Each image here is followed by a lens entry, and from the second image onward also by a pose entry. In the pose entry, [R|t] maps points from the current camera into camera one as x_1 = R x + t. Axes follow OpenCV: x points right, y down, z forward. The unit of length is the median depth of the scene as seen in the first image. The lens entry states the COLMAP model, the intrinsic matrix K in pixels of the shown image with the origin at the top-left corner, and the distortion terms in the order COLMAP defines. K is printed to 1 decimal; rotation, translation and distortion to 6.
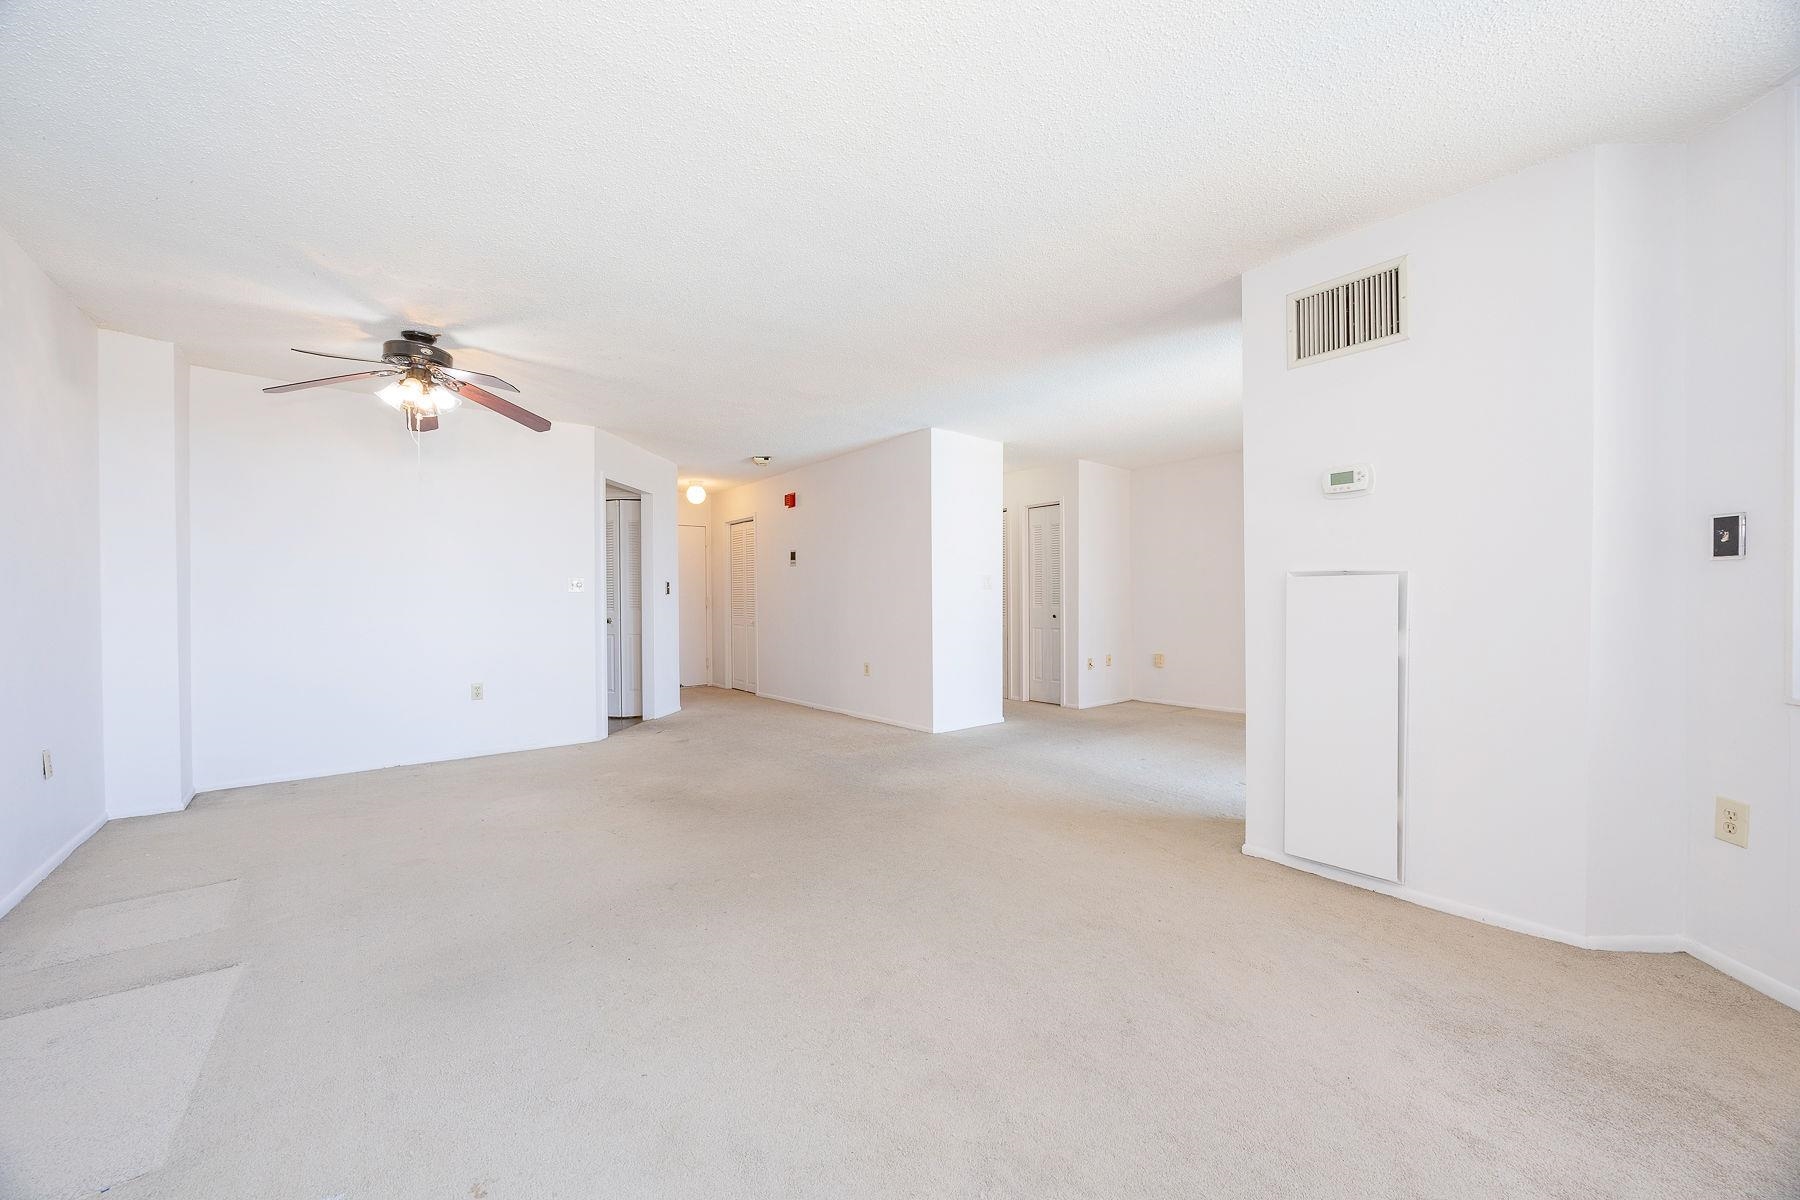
lens RADIAL K [[688.7, 0, 894.5], [0, 688.7, 600.7], [0, 0, 1]] dist [-0.000948, 0.000106]
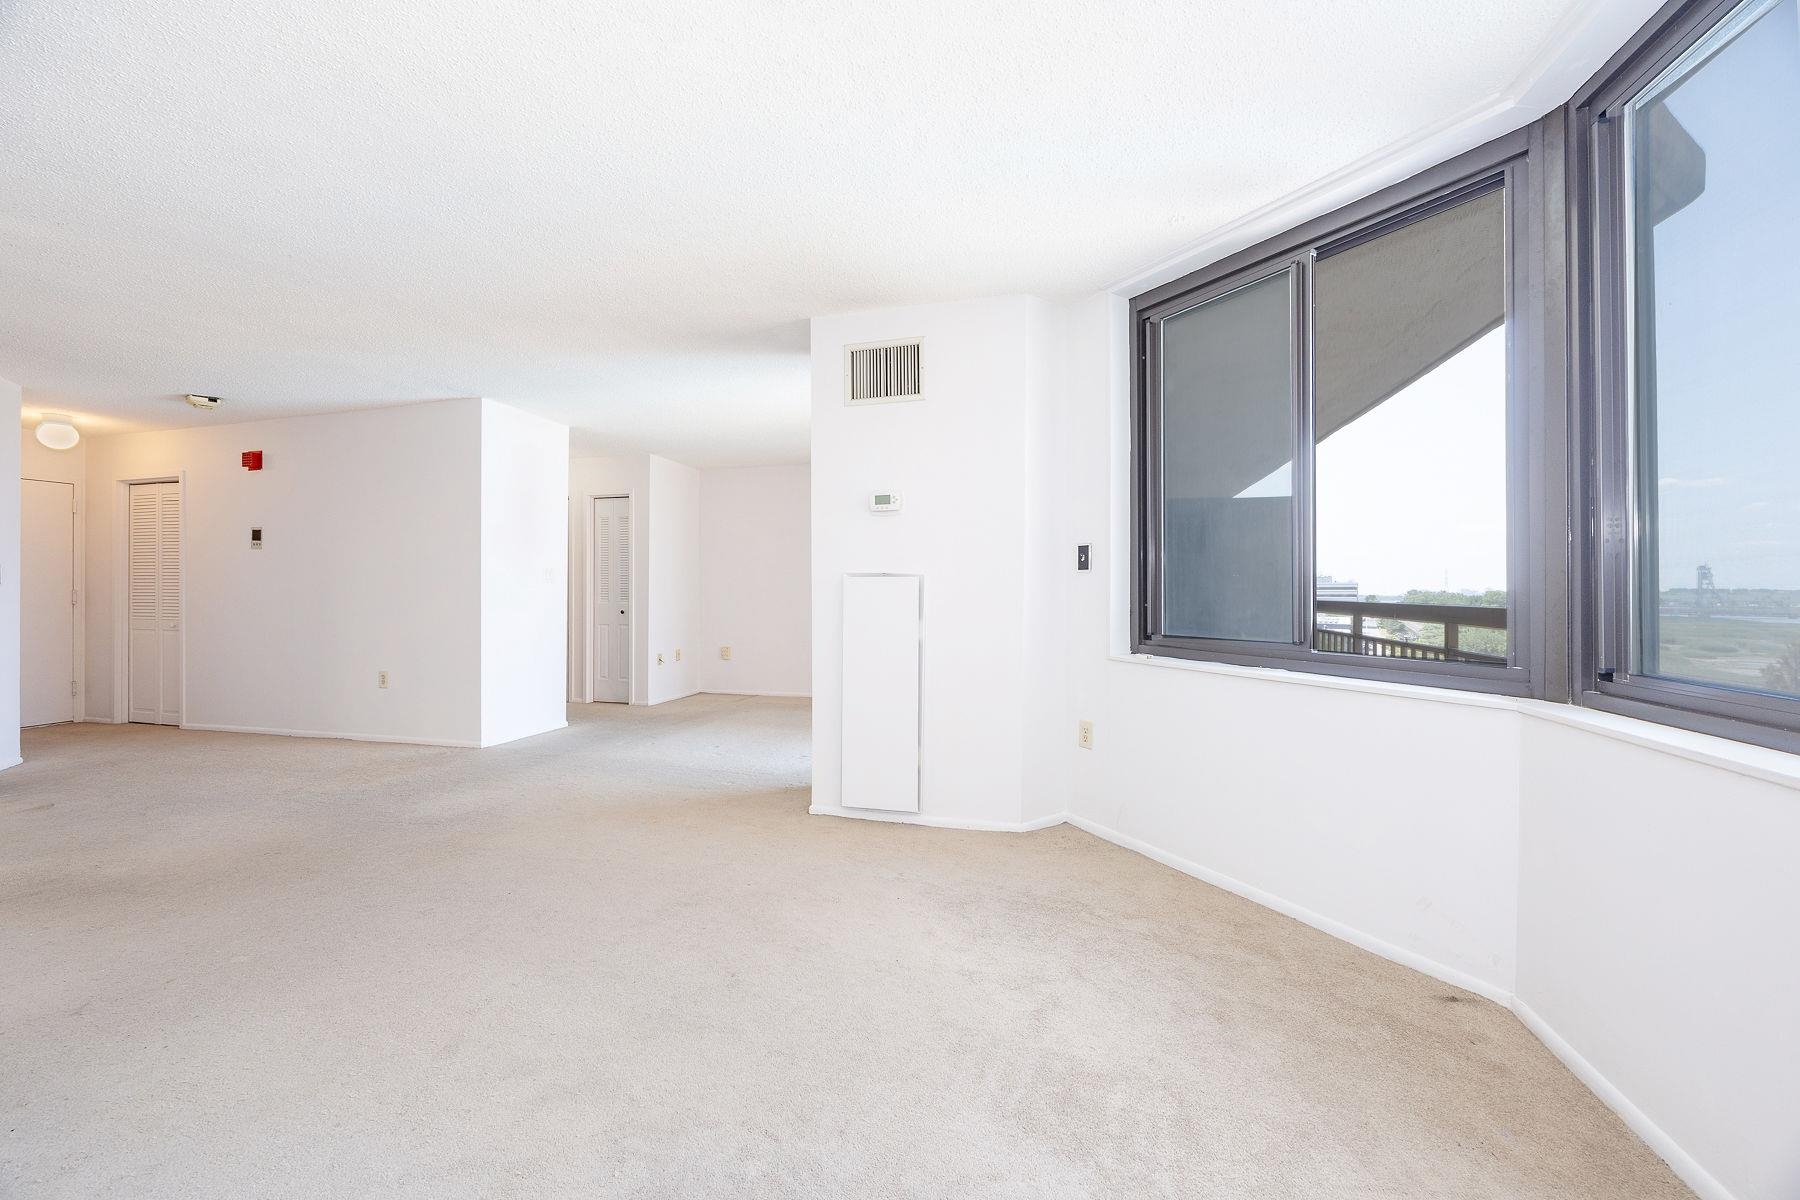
lens RADIAL K [[698.1, 0, 896.8], [0, 698.1, 587.8], [0, 0, 1]] dist [0.000038, 0.000210]
pose [[0.810197, 0.009142, 0.586087, -0.044101], [-0.002470, 0.999923, -0.012183, -0.000621], [-0.586153, 0.008423, 0.810157, -0.029296]]
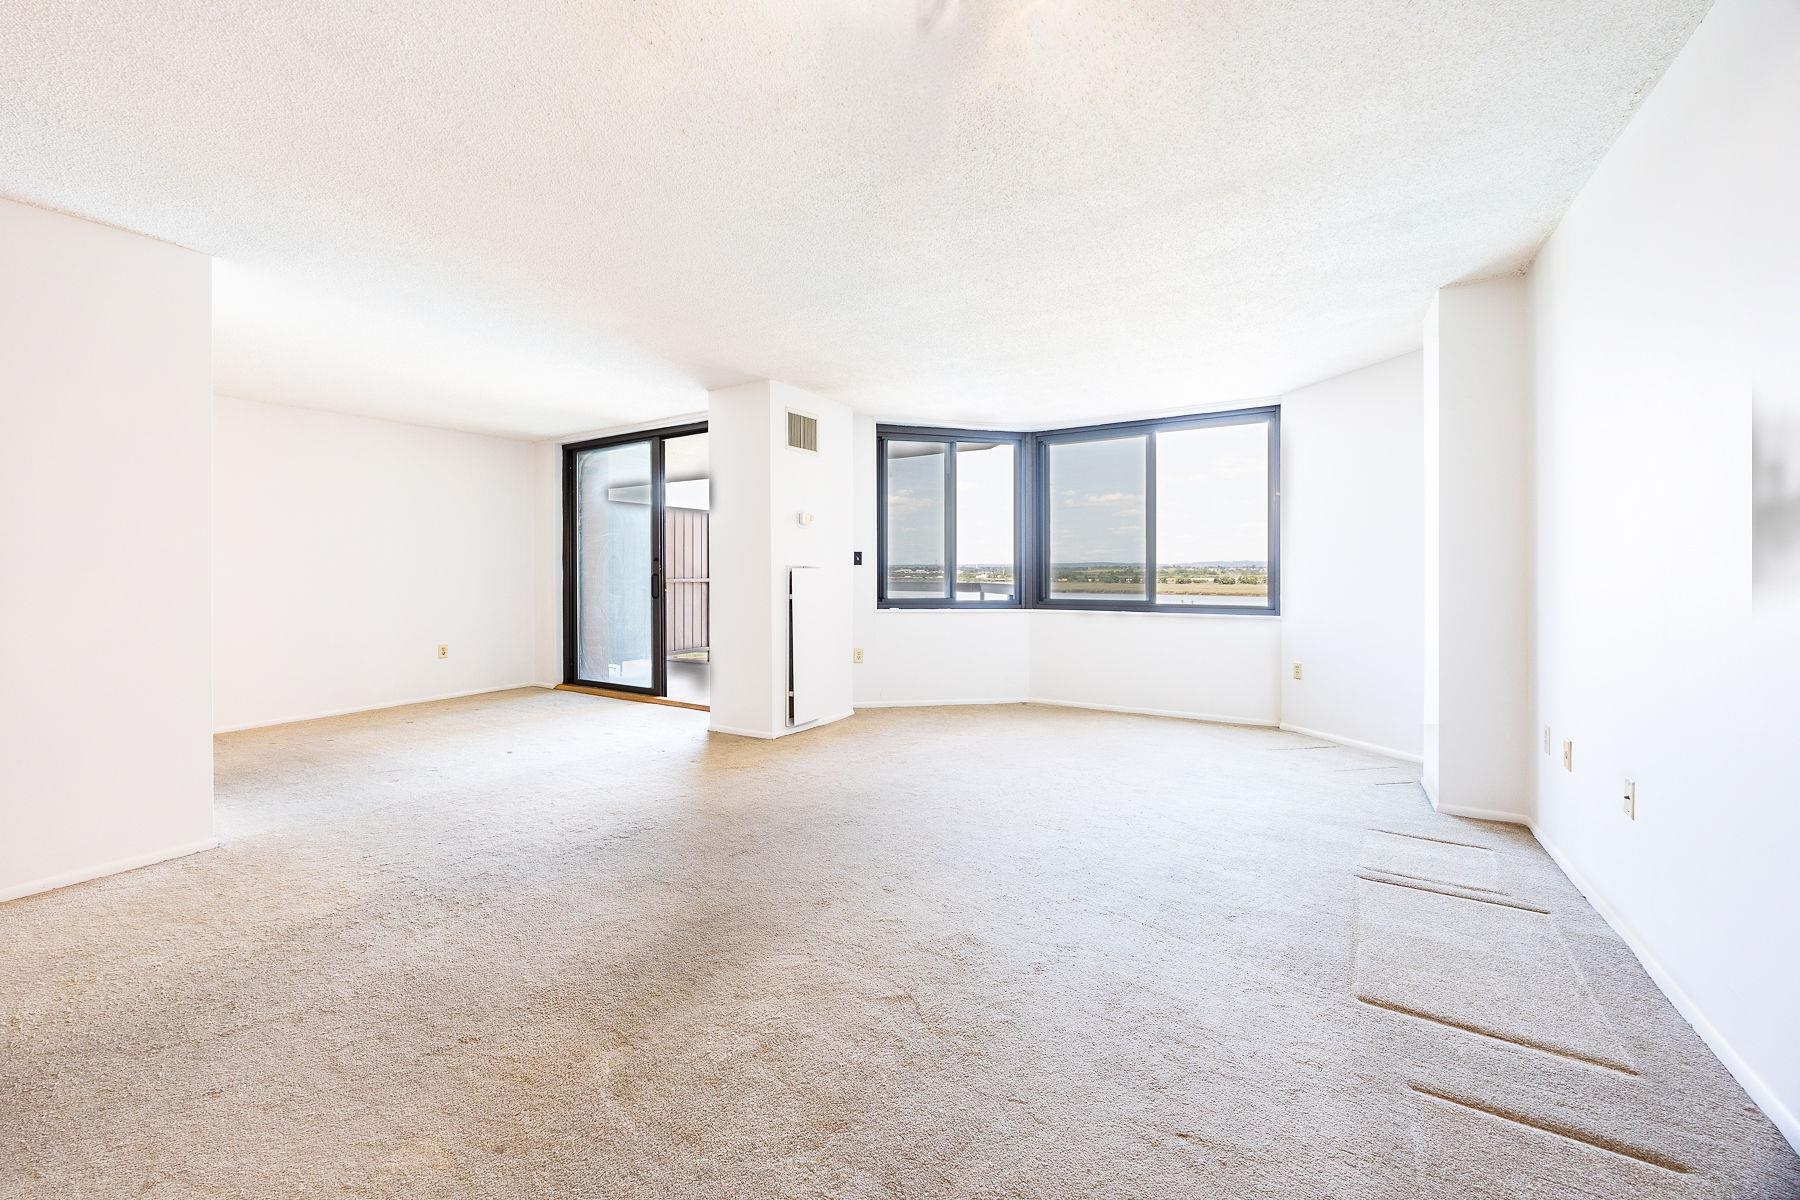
lens RADIAL K [[710.2, 0, 865.0], [0, 710.2, 573.5], [0, 0, 1]] dist [0.001156, 0.000141]
pose [[-0.313467, 0.007095, 0.949573, -0.708272], [0.010418, 0.999938, -0.004032, -0.006775], [-0.949542, 0.008629, -0.313521, 0.815483]]
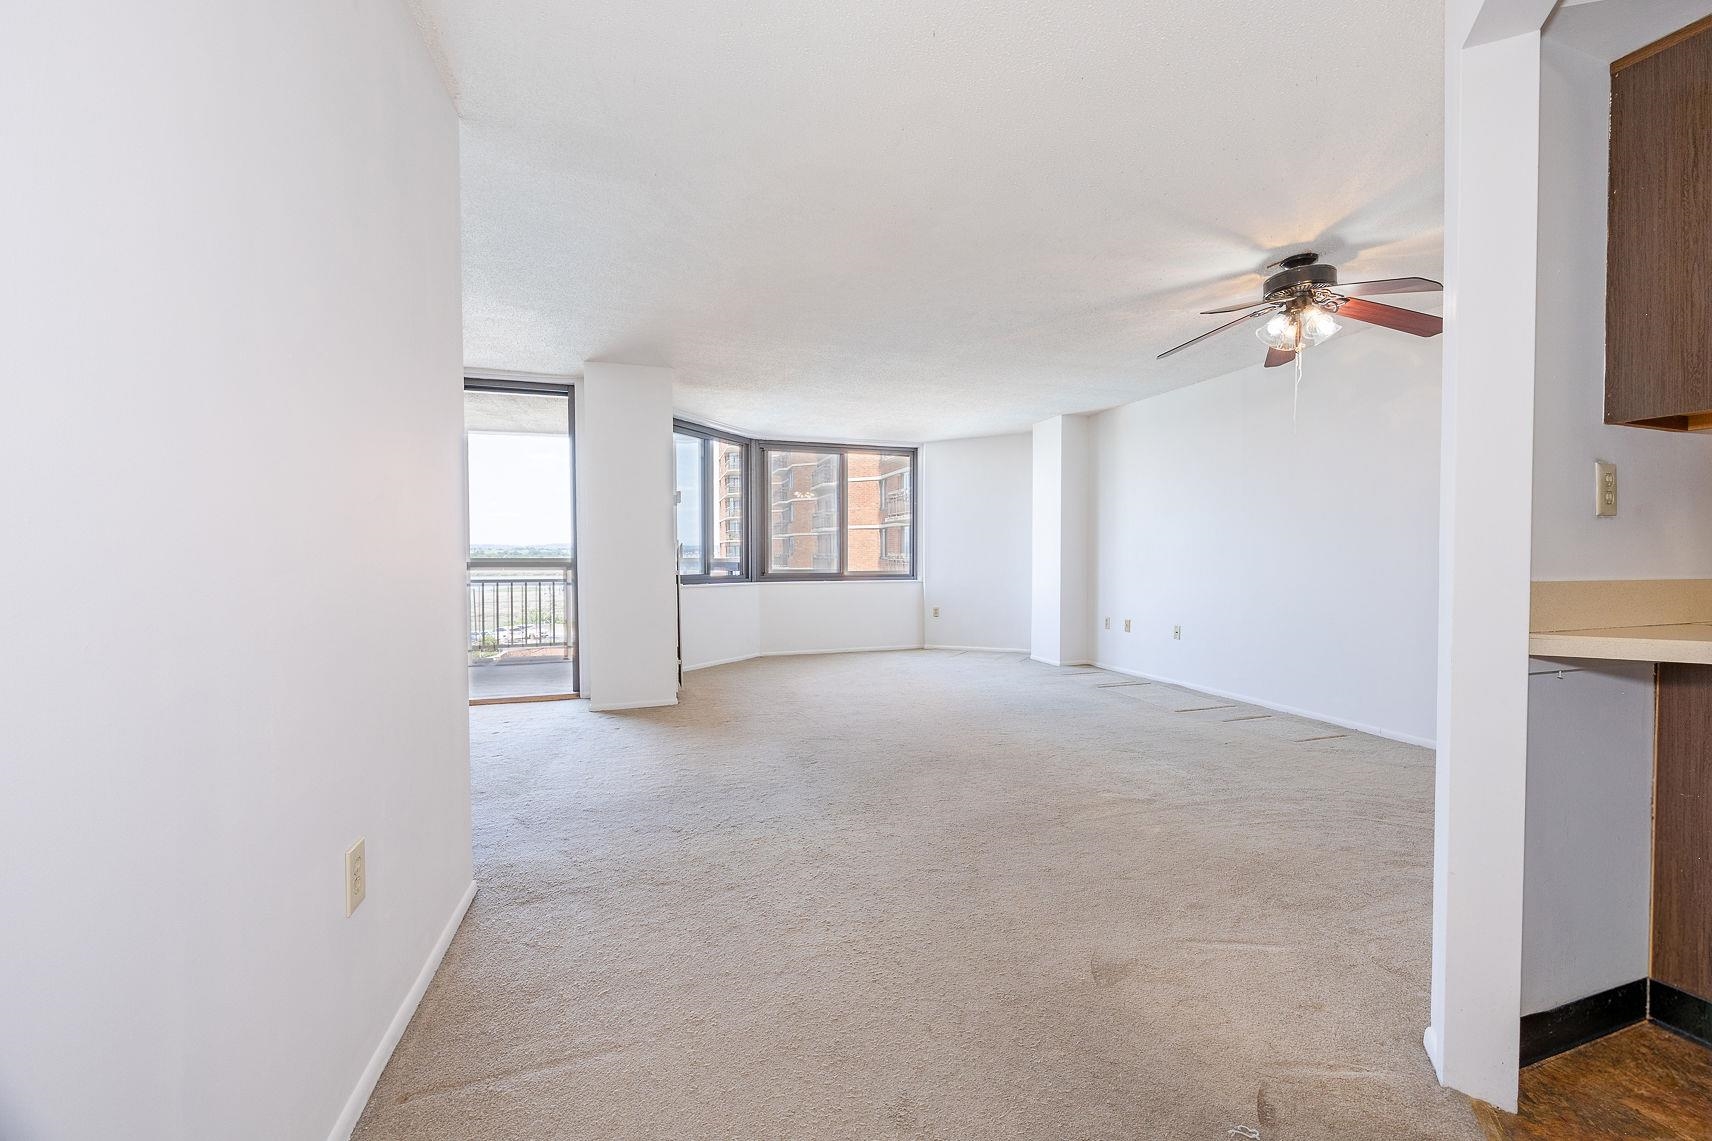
lens RADIAL K [[698.4, 0, 860.1], [0, 698.4, 576.7], [0, 0, 1]] dist [0.001182, 0.000029]
pose [[-0.933057, 0.006057, 0.359677, -0.348163], [0.019661, 0.999222, 0.034176, -0.003421], [-0.359190, 0.038960, -0.932451, 1.529152]]
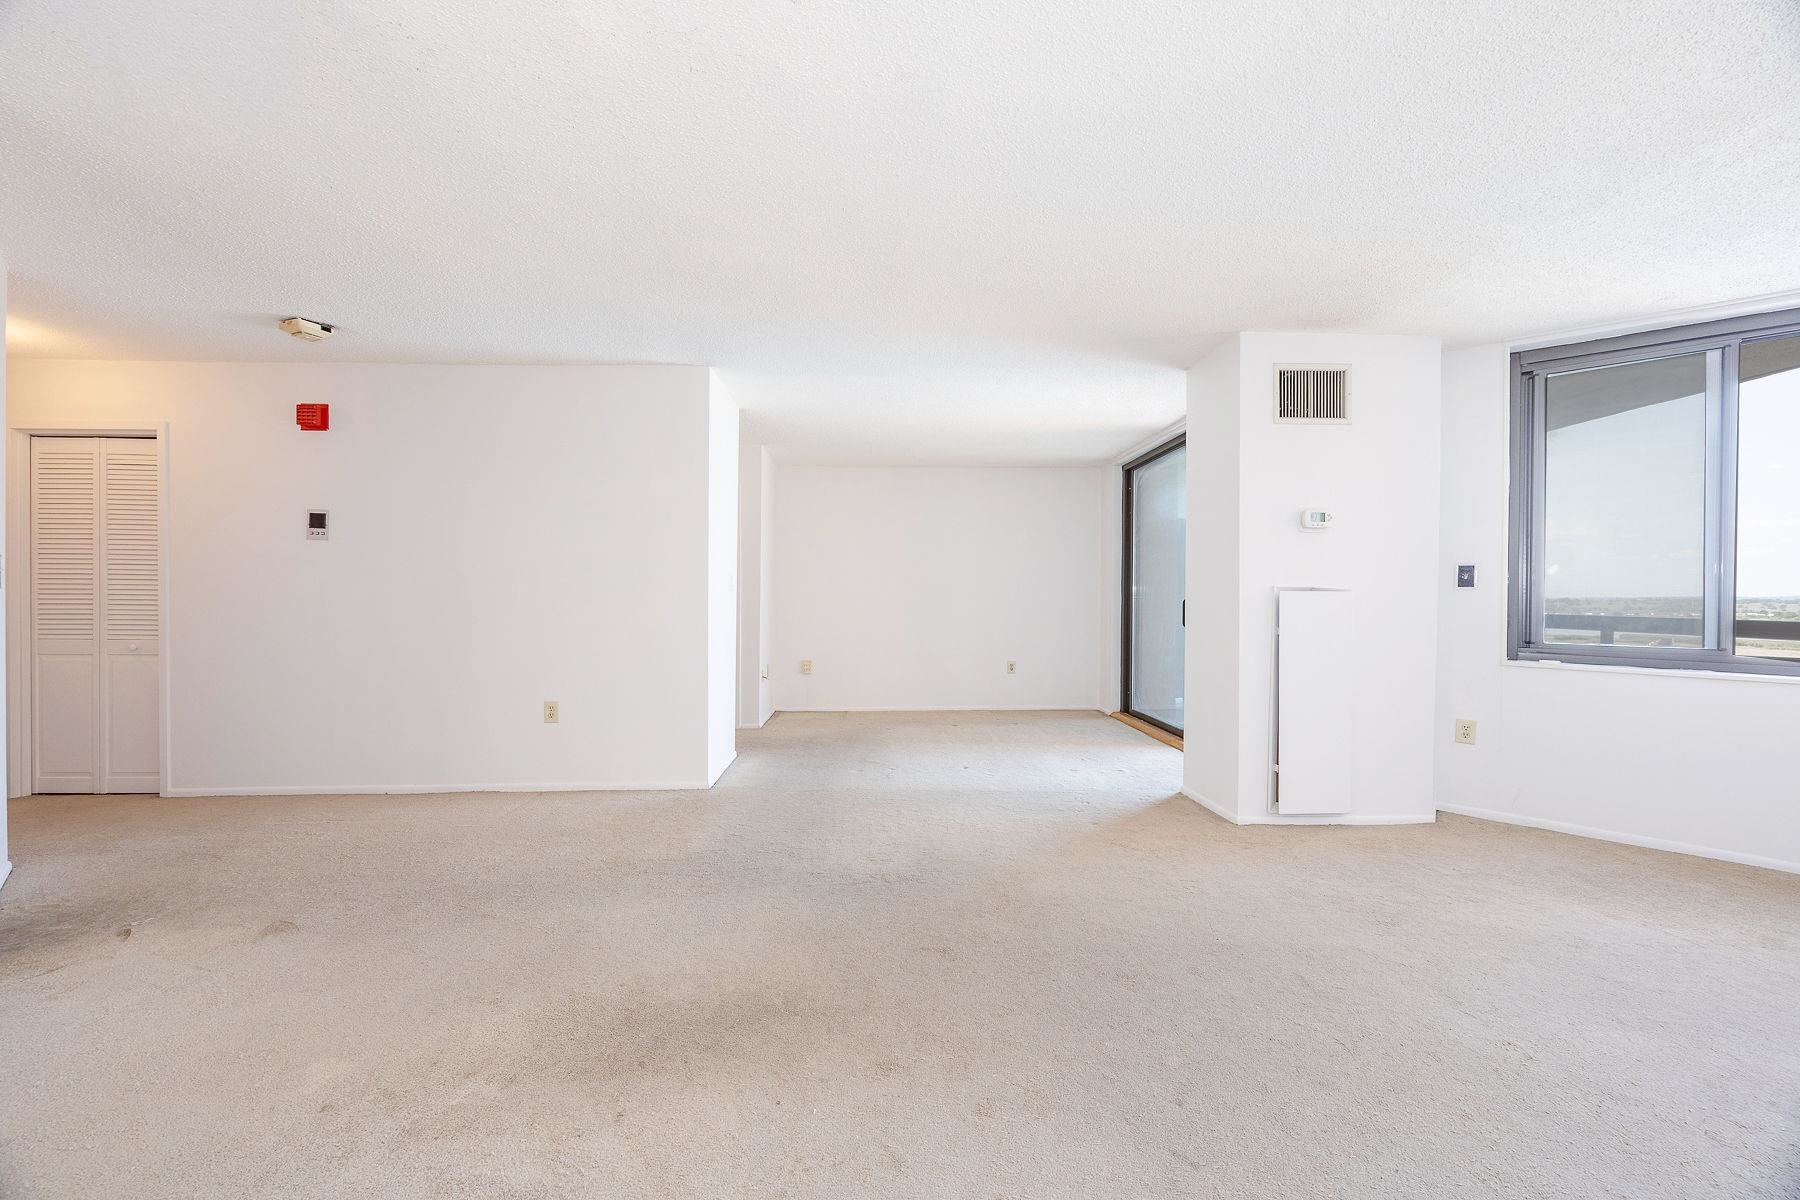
lens RADIAL K [[688.7, 0, 894.5], [0, 688.7, 600.7], [0, 0, 1]] dist [-0.000948, 0.000106]
pose [[0.585667, 0.008815, 0.810504, -0.496427], [-0.006545, 0.999960, -0.006147, -0.002880], [-0.810526, -0.001705, 0.585701, 0.492854]]
